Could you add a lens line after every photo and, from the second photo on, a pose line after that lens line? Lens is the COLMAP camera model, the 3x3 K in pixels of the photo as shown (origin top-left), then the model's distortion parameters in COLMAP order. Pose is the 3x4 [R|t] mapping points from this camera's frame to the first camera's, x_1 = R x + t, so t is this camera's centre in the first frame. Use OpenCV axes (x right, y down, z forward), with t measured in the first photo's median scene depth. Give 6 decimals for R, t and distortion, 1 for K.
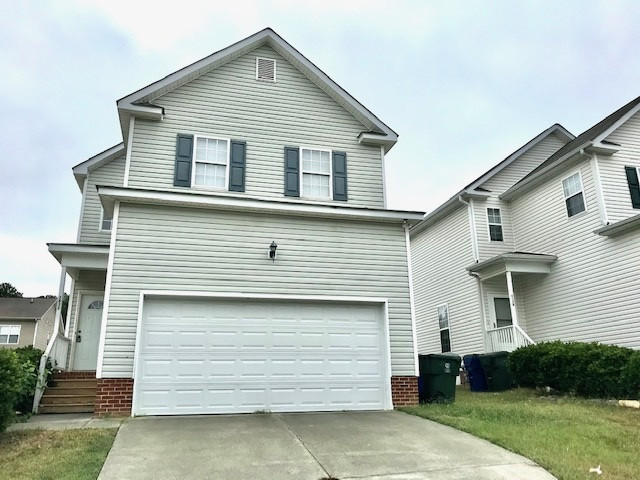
lens RADIAL K [[524.9, 0, 320.0], [0, 524.9, 240.0], [0, 0, 1]] dist [0.048222, -0.049301]
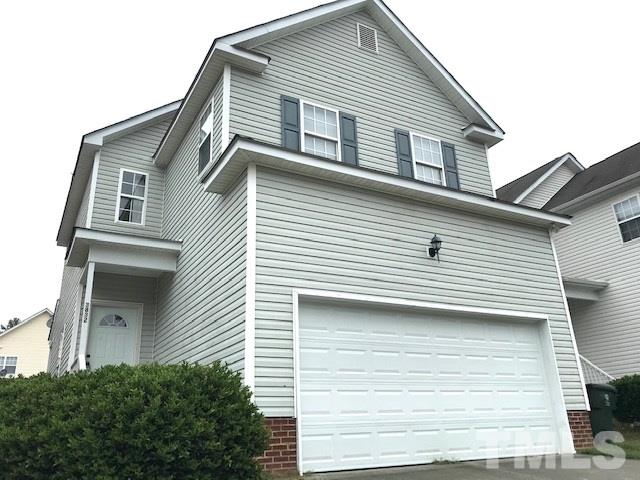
lens RADIAL K [[524.9, 0, 320.0], [0, 524.9, 240.0], [0, 0, 1]] dist [0.048222, -0.049301]
pose [[0.969998, 0.059725, 0.235663, -0.381264], [-0.042265, 0.996021, -0.078461, 0.067751], [-0.239412, 0.066146, 0.968662, 0.250820]]
